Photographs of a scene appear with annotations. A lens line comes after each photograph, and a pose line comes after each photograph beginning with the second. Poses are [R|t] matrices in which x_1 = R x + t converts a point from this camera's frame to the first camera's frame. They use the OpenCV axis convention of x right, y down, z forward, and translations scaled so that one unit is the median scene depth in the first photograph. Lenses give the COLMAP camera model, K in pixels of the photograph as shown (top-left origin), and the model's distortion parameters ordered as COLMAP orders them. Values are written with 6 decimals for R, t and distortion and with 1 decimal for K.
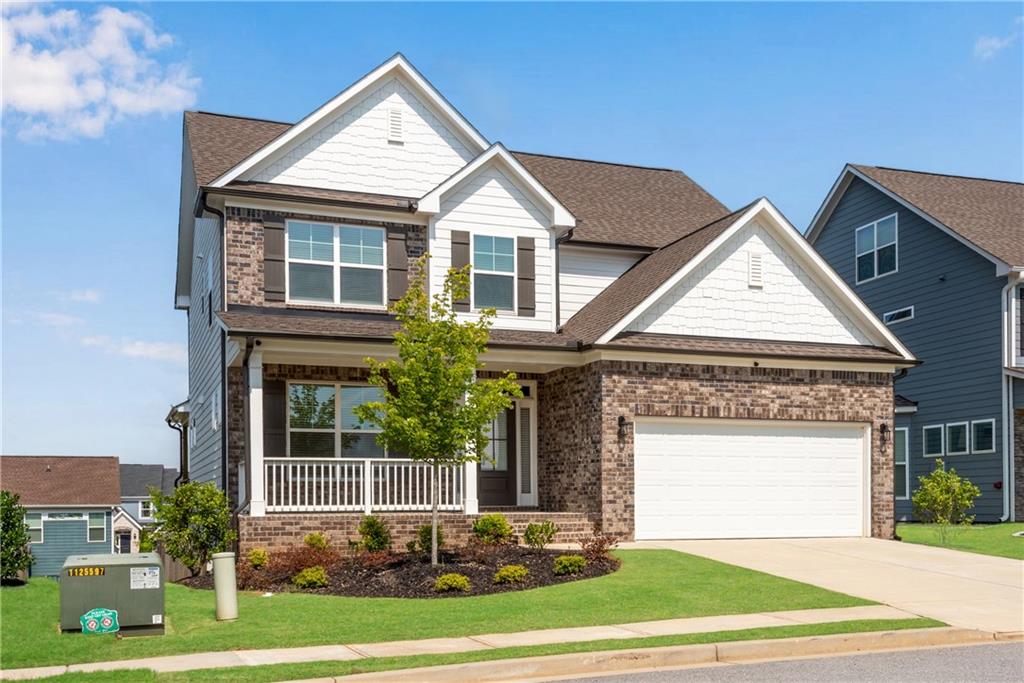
lens RADIAL K [[386.7, 0, 511.3], [0, 386.7, 355.8], [0, 0, 1]] dist [0.011280, 0.000005]
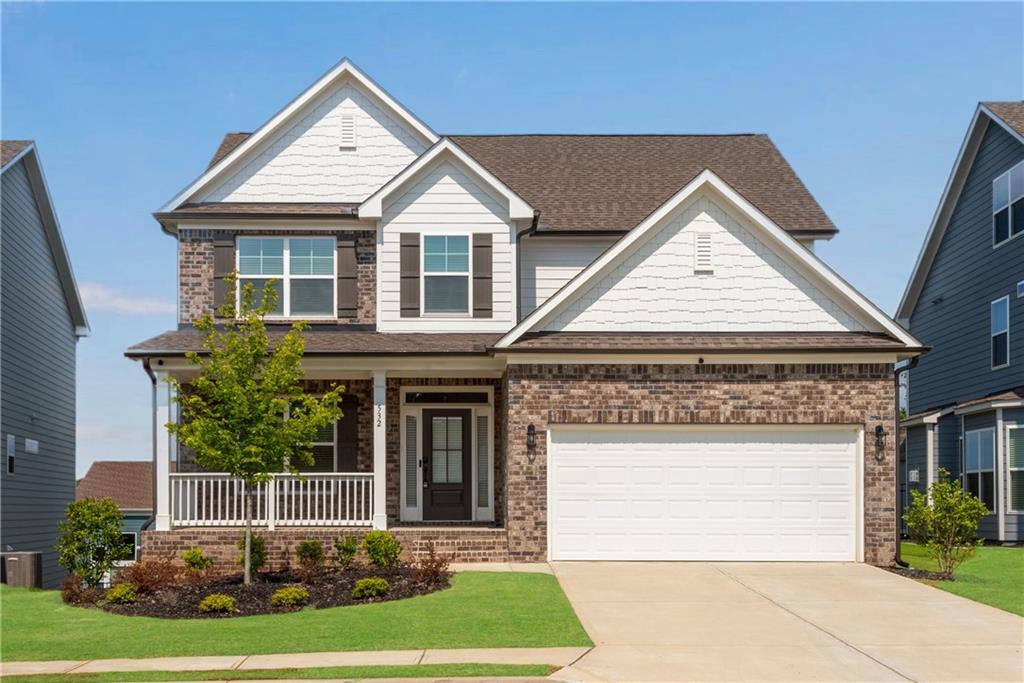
lens RADIAL K [[414.4, 0, 510.7], [0, 414.4, 354.4], [0, 0, 1]] dist [0.011137, -0.000234]
pose [[0.989927, -0.044212, -0.134501, 0.307654], [0.043651, 0.999021, -0.007121, -0.004178], [0.134684, 0.001178, 0.990888, 0.017783]]
